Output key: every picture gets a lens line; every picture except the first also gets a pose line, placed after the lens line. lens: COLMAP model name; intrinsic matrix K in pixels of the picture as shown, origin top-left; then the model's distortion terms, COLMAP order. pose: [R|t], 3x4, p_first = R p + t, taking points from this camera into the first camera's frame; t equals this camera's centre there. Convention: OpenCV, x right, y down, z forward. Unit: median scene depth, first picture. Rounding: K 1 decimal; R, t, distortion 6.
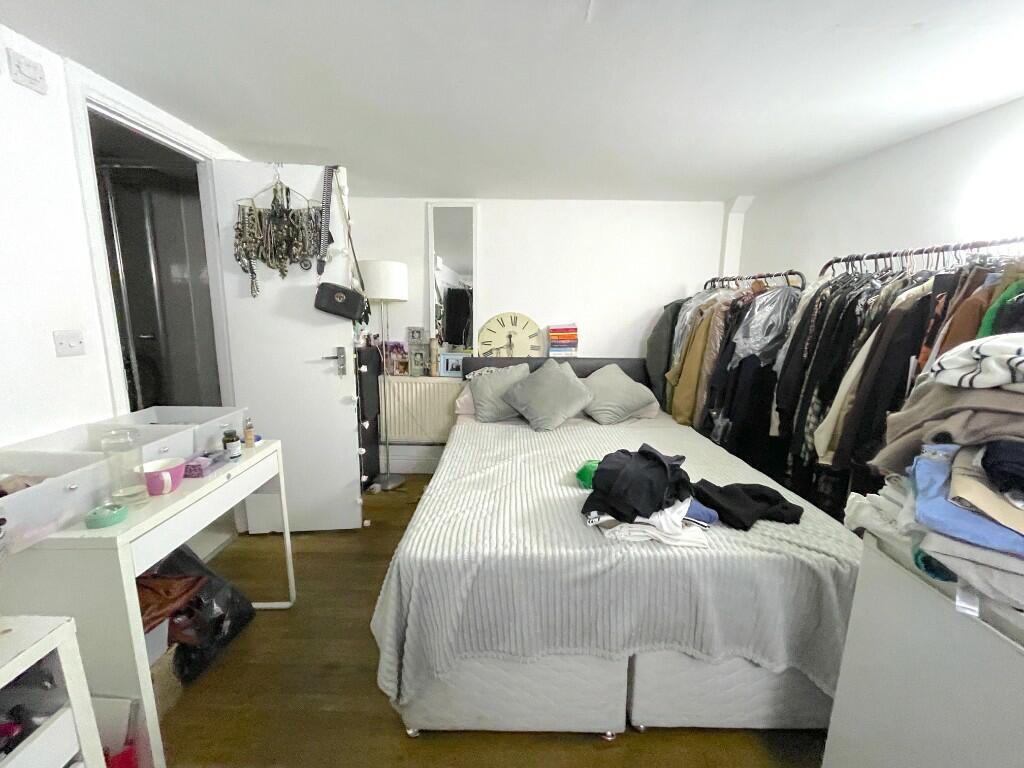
lens RADIAL K [[411.4, 0, 509.4], [0, 411.4, 378.9], [0, 0, 1]] dist [0.000309, 0.000413]
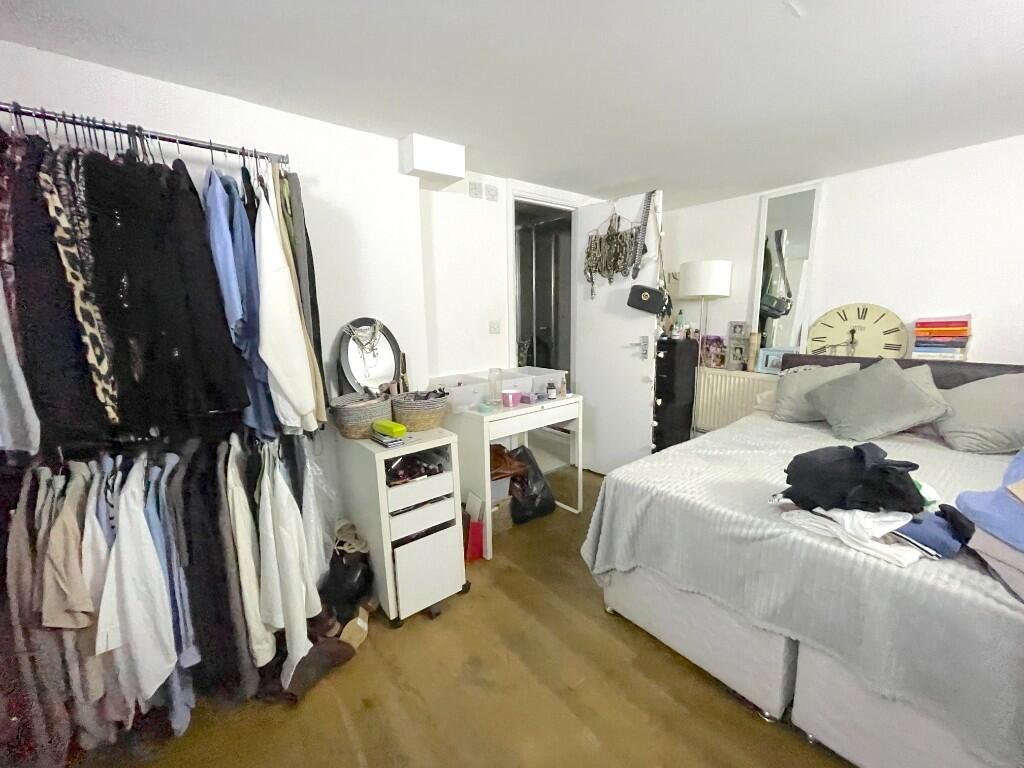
lens RADIAL K [[411.4, 0, 511.1], [0, 411.4, 379.2], [0, 0, 1]] dist [0.000309, 0.000413]
pose [[0.627195, 0.101569, -0.772211, 0.333023], [-0.104713, 0.993456, 0.045621, 0.040785], [0.771791, 0.052248, 0.633726, -0.100151]]
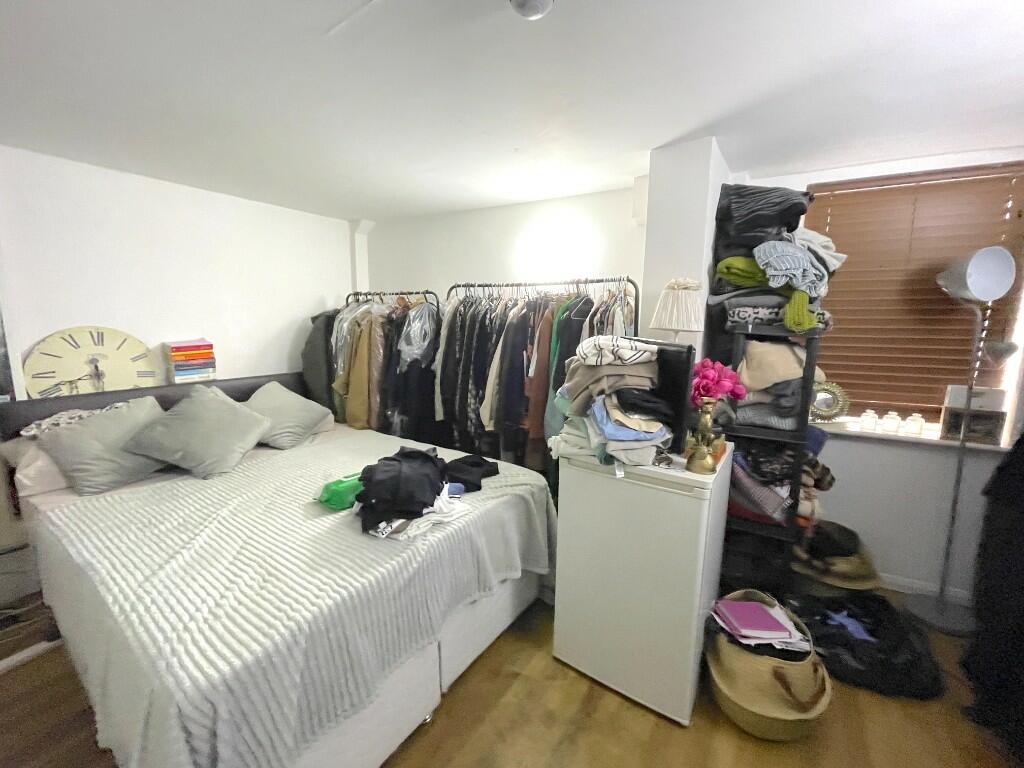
lens RADIAL K [[411.4, 0, 511.4], [0, 411.4, 380.4], [0, 0, 1]] dist [0.000309, 0.000413]
pose [[0.567696, -0.125560, 0.813607, -0.246690], [0.136545, 0.988973, 0.057349, -0.026191], [-0.811835, 0.078537, 0.578580, 0.074964]]
